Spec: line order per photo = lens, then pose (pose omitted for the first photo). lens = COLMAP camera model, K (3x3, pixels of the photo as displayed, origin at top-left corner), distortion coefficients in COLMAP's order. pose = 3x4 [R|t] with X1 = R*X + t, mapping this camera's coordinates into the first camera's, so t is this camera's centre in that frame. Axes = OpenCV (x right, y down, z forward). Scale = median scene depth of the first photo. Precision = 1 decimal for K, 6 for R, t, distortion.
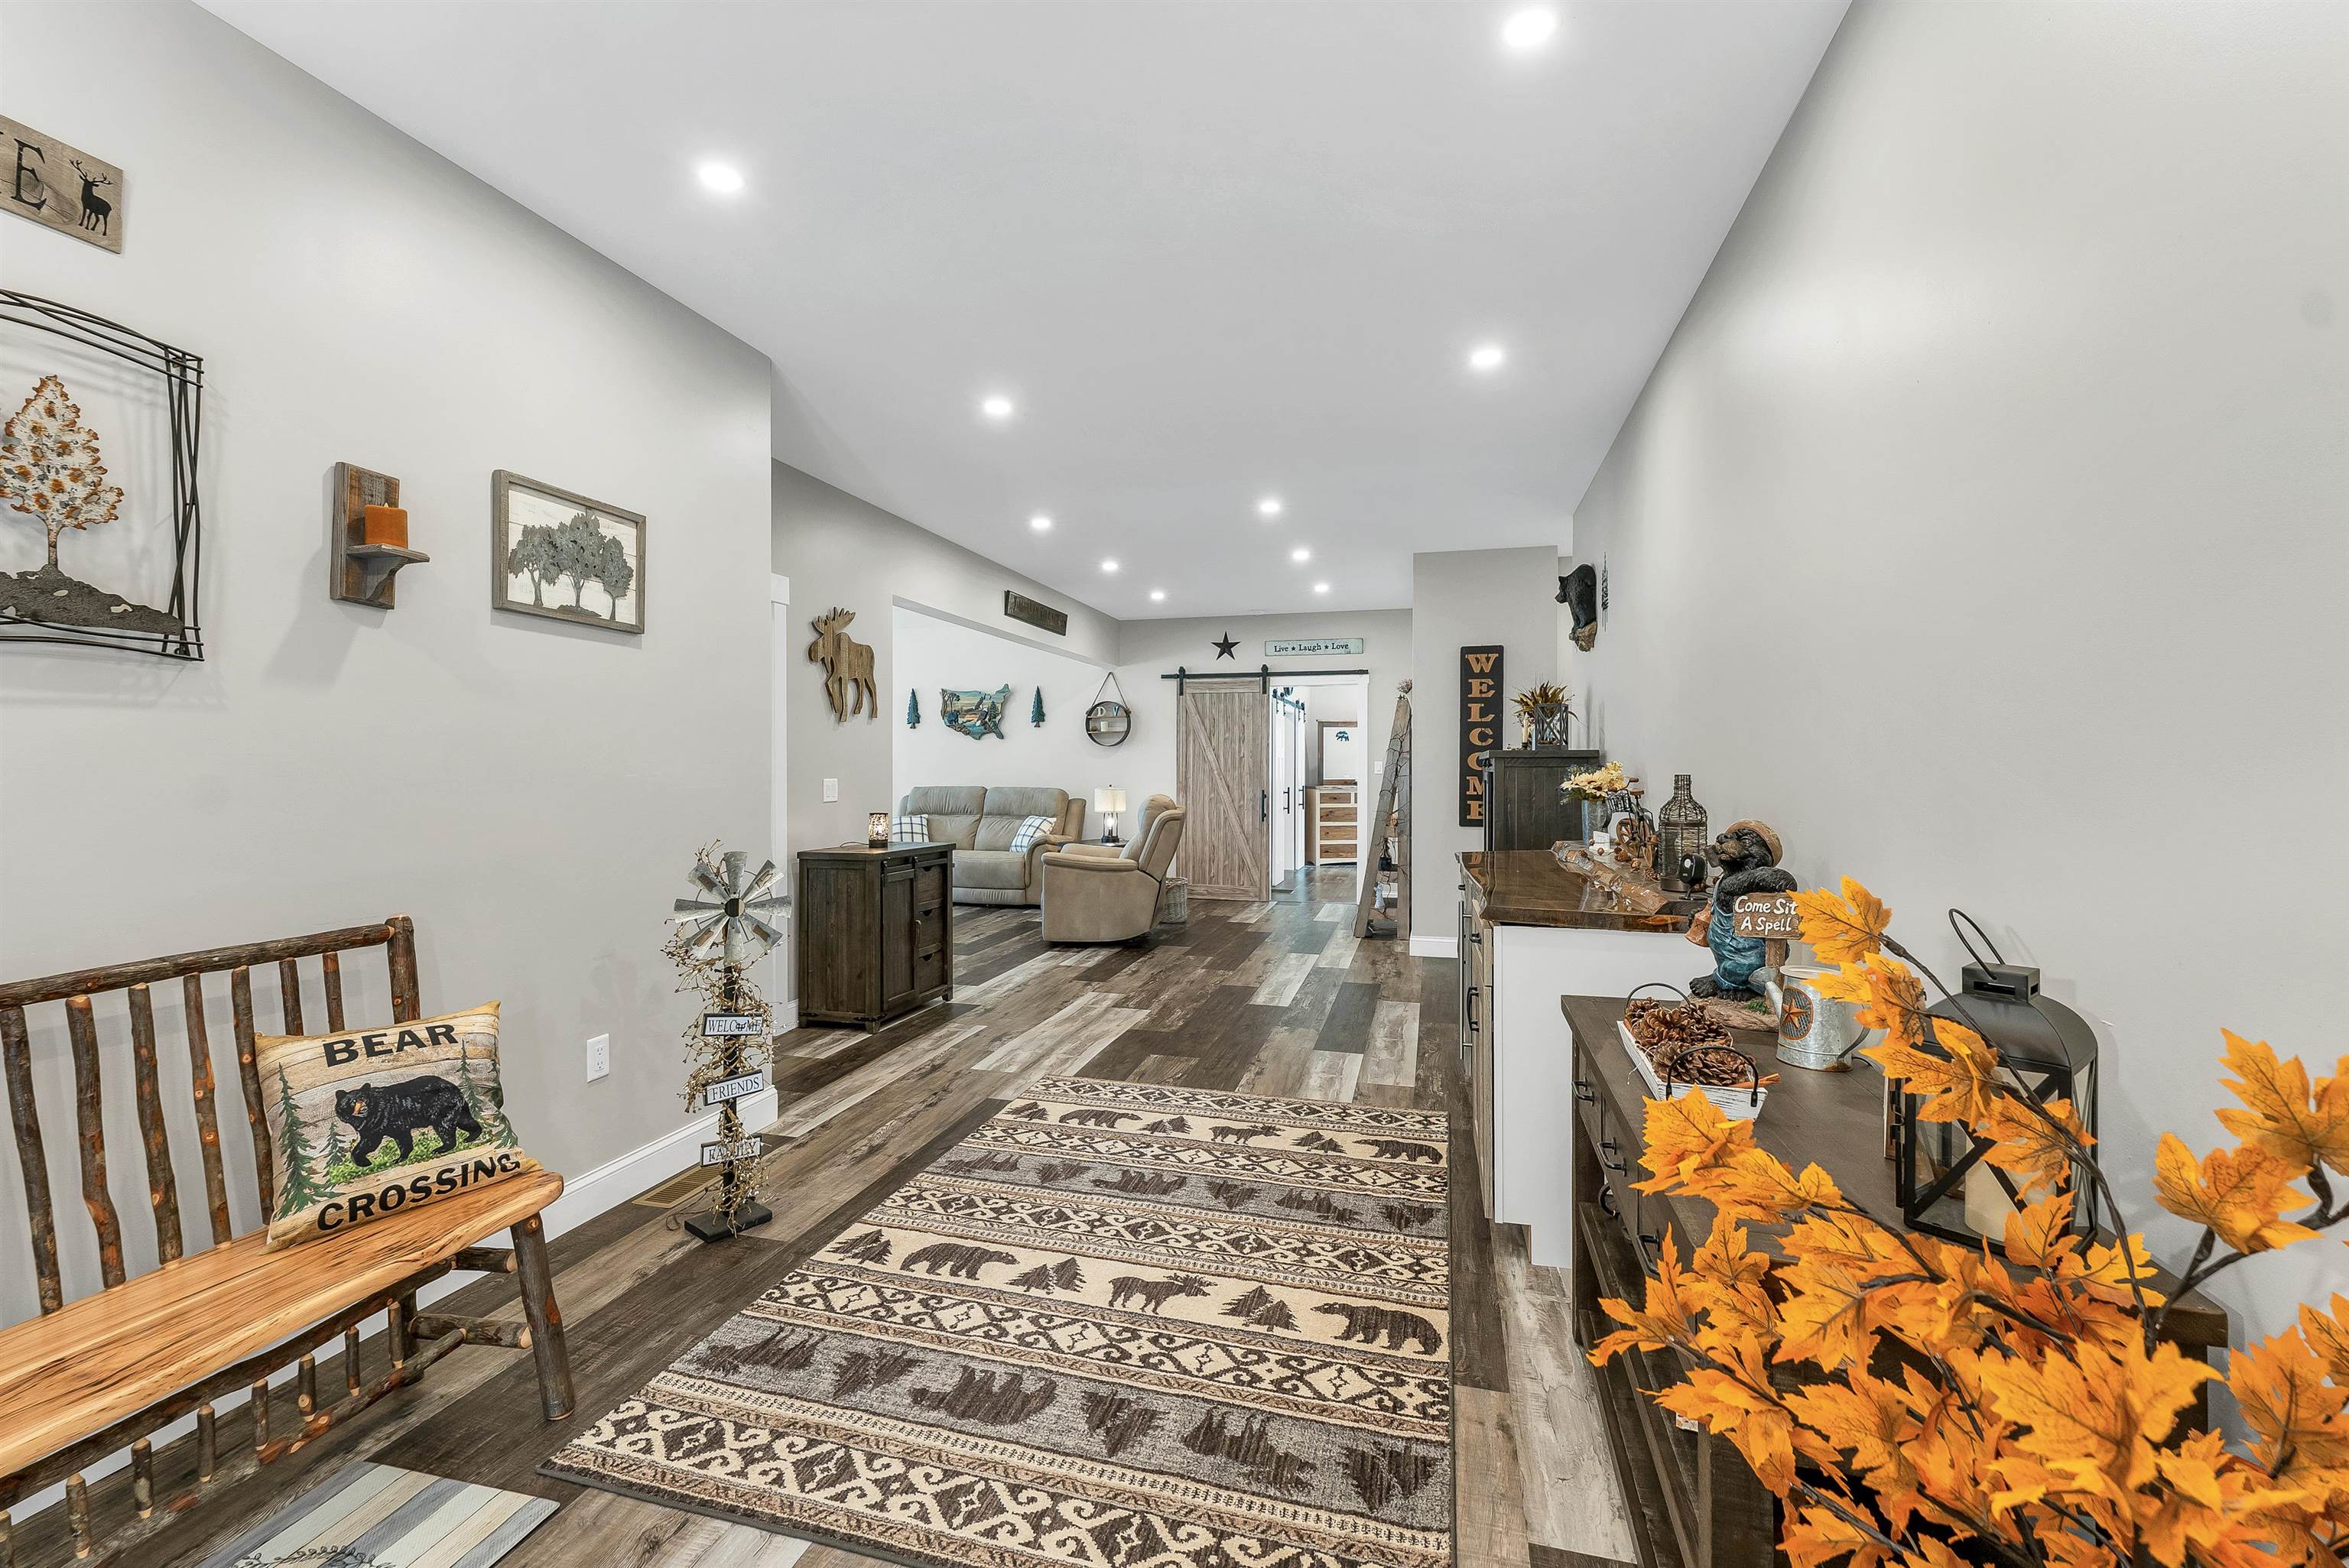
lens RADIAL K [[992.7, 0, 1166.1], [0, 992.7, 769.0], [0, 0, 1]] dist [0.003307, -0.000663]
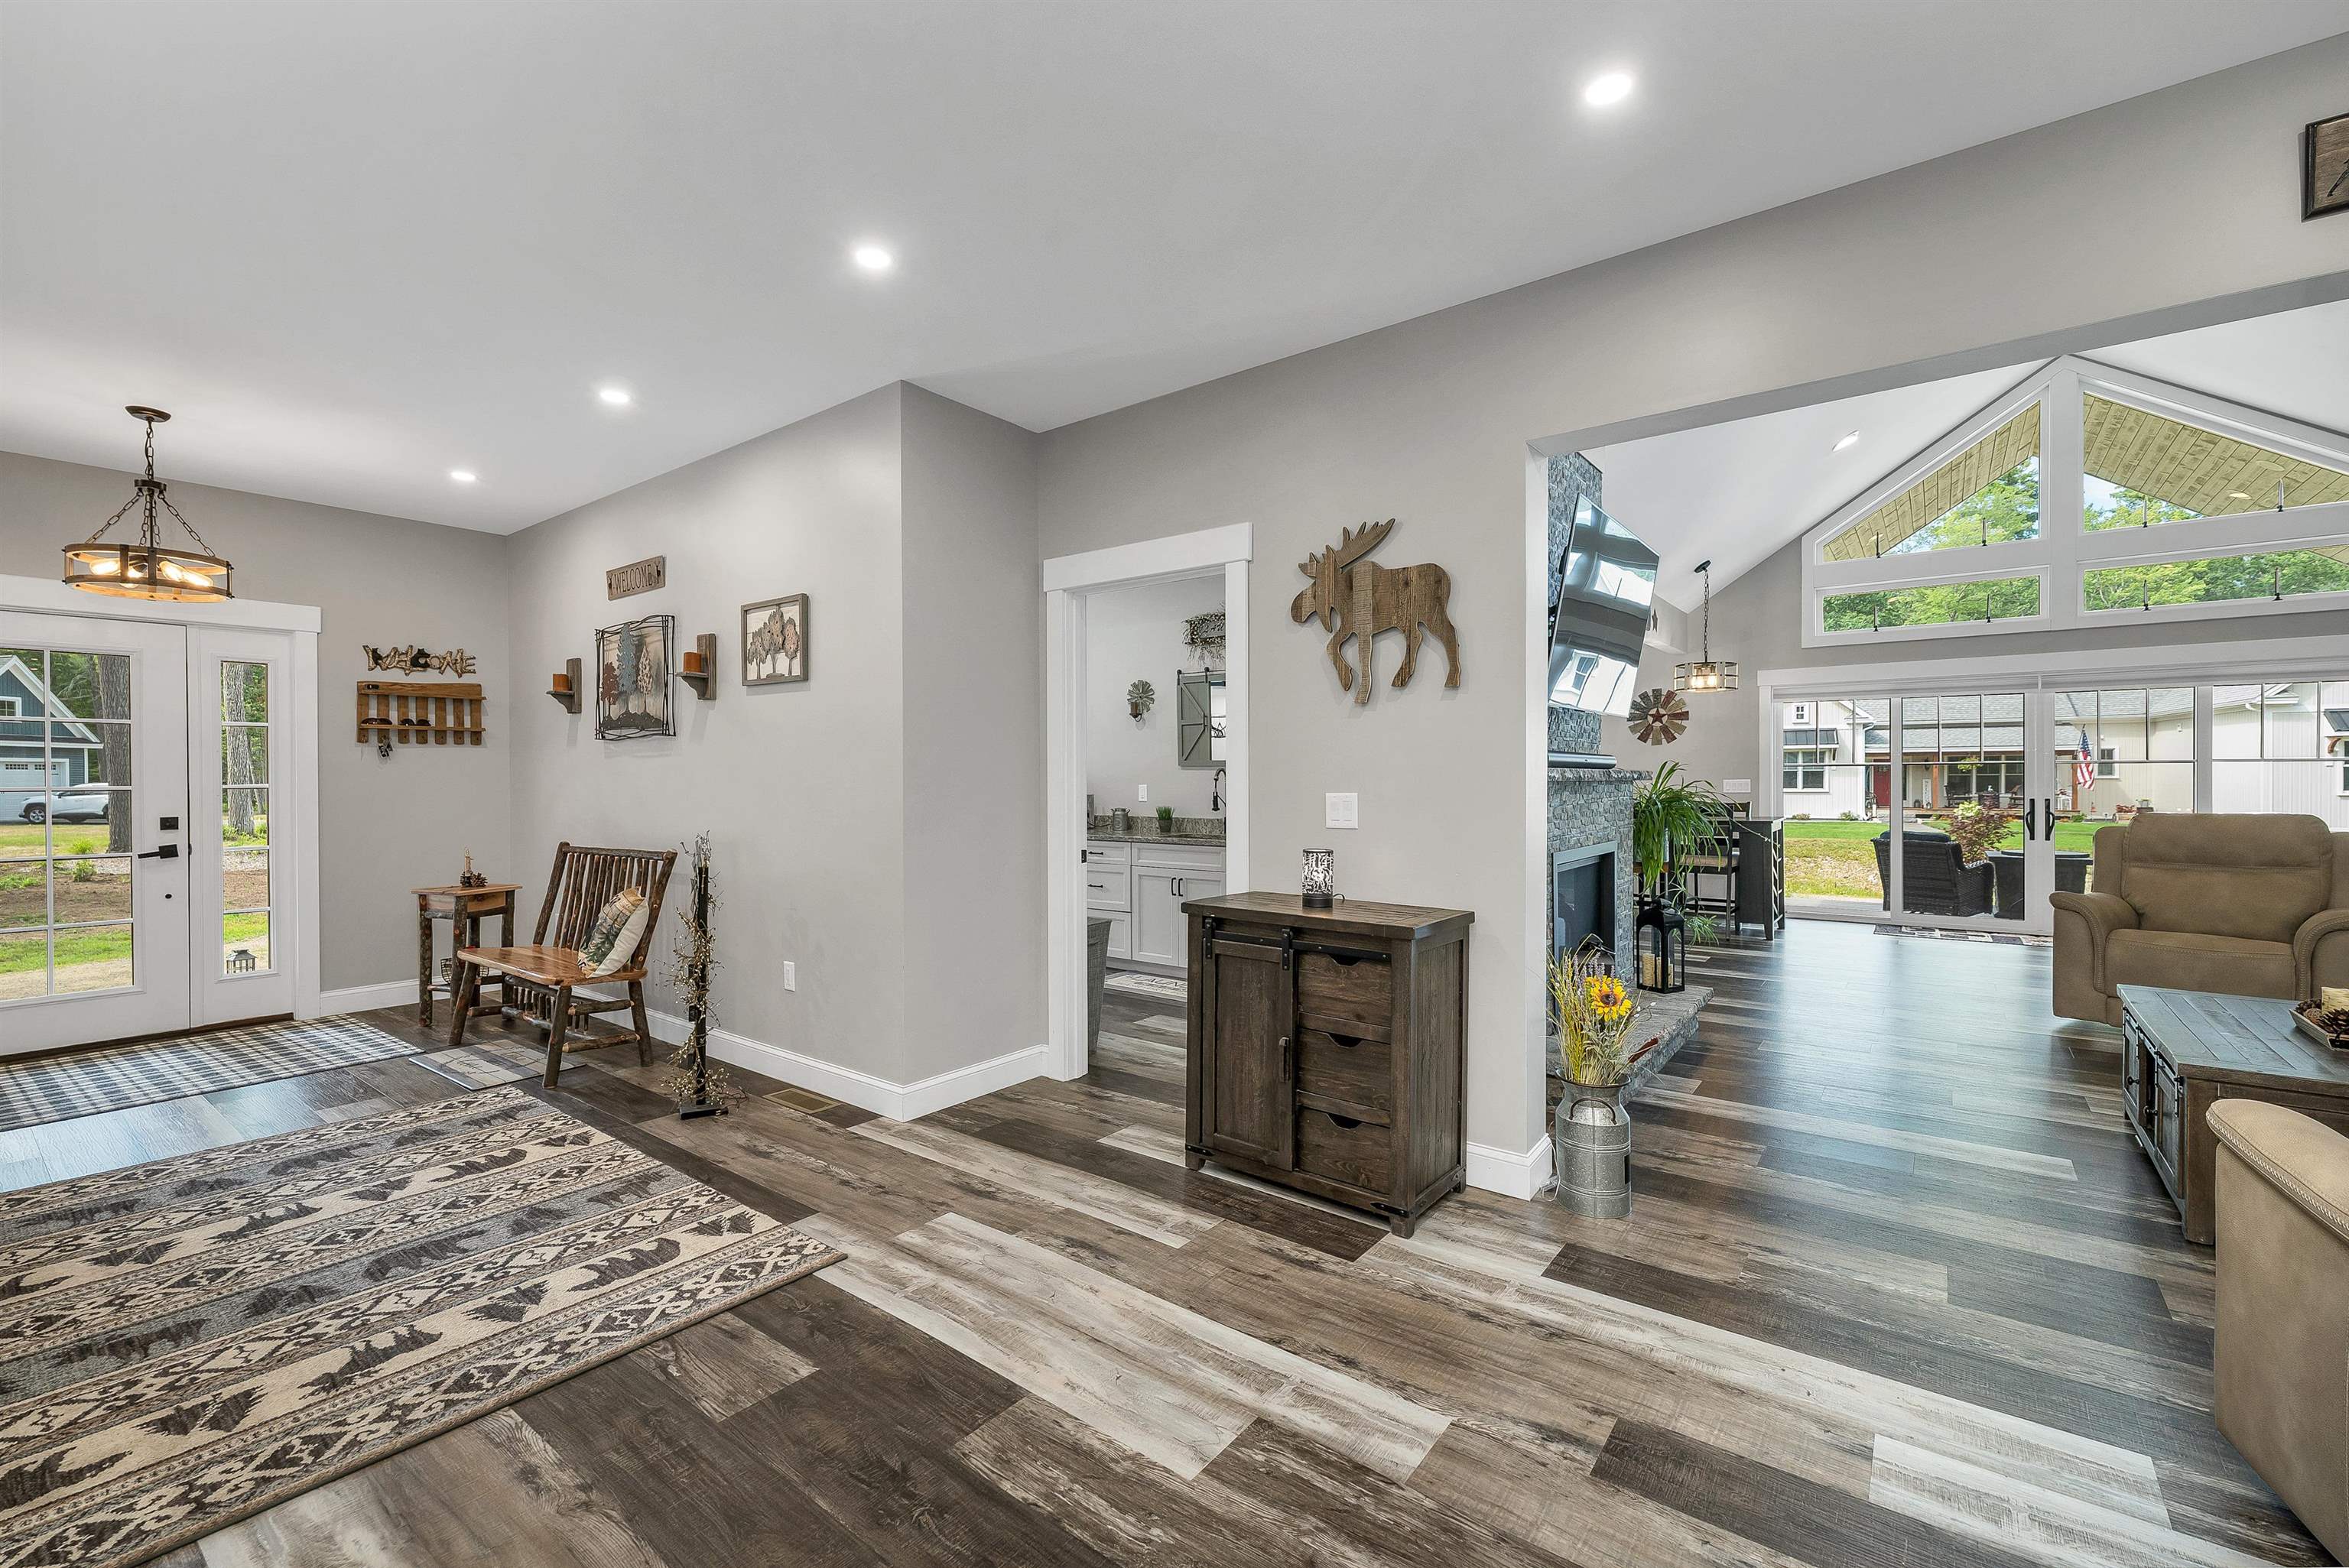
lens RADIAL K [[992.7, 0, 1160.8], [0, 992.7, 785.5], [0, 0, 1]] dist [0.003307, -0.000663]
pose [[-0.390250, 0.006158, -0.920688, 0.464784], [0.002029, 0.999981, 0.005828, 0.001299], [0.920707, 0.000406, -0.390255, 1.715051]]
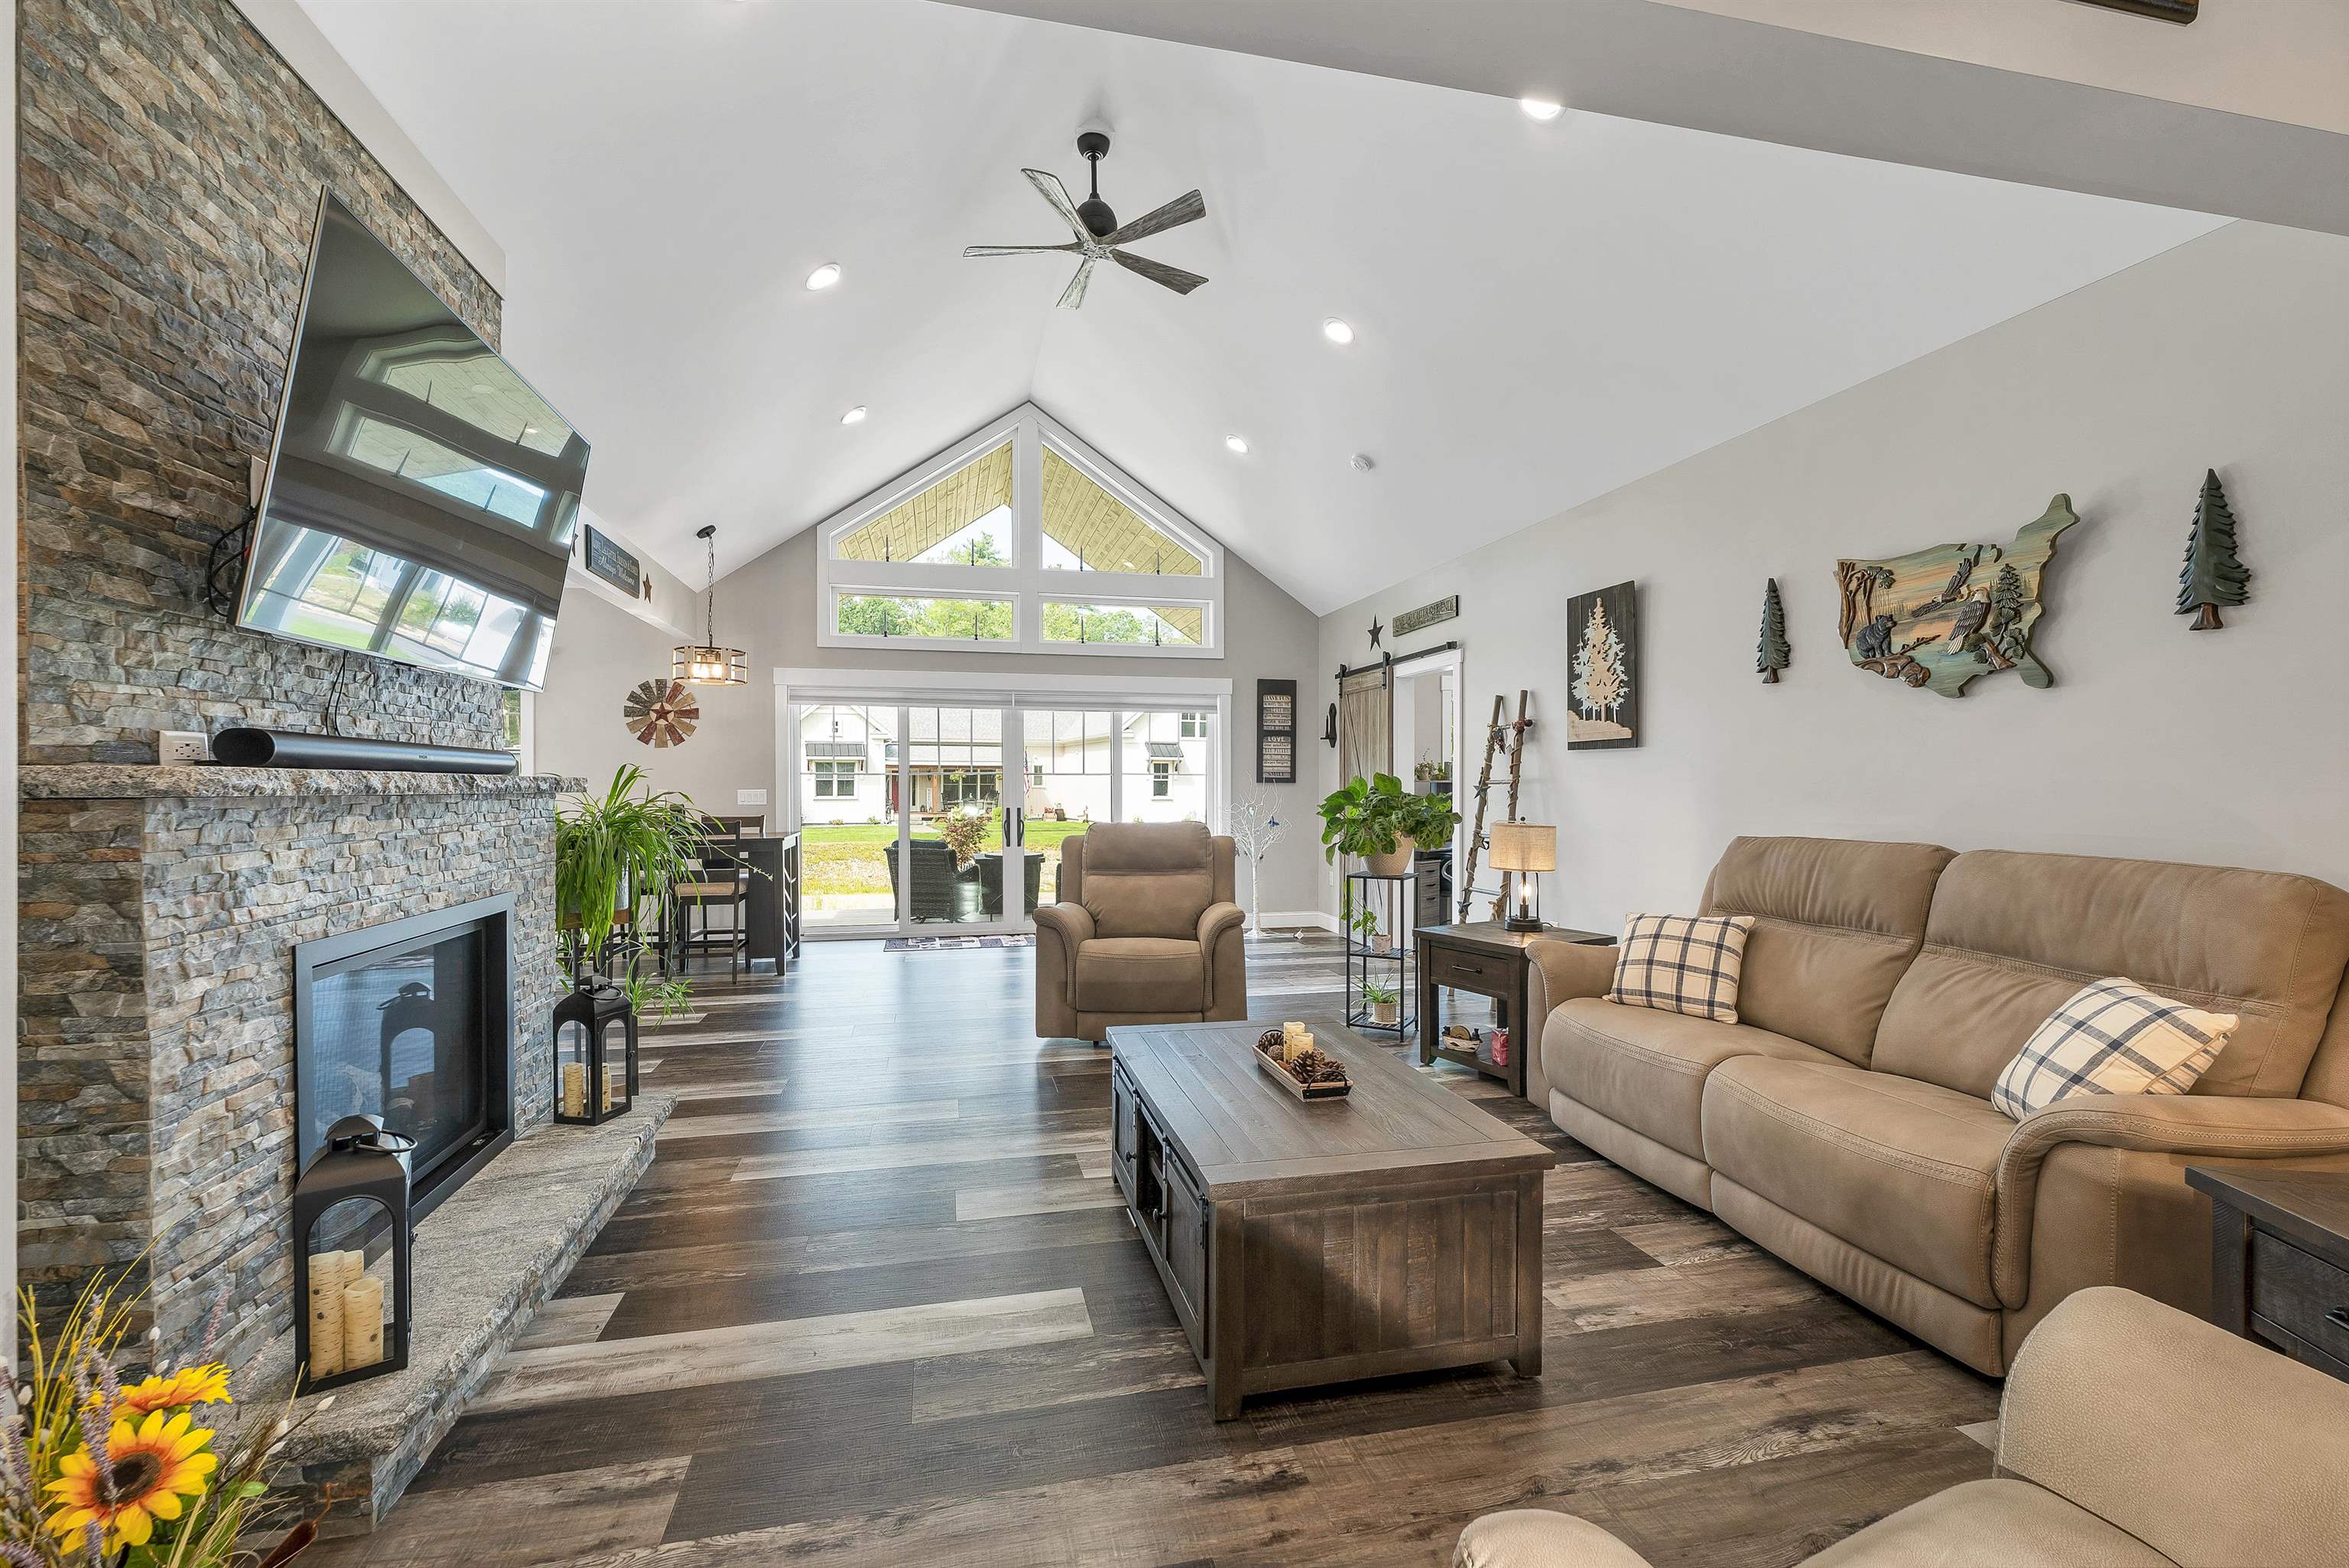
lens RADIAL K [[992.7, 0, 1157.5], [0, 992.7, 788.0], [0, 0, 1]] dist [0.003307, -0.000663]
pose [[0.462633, 0.000581, -0.886550, -0.073308], [0.000939, 0.999999, 0.001145, -0.001533], [0.886550, -0.001363, 0.462632, 1.858135]]
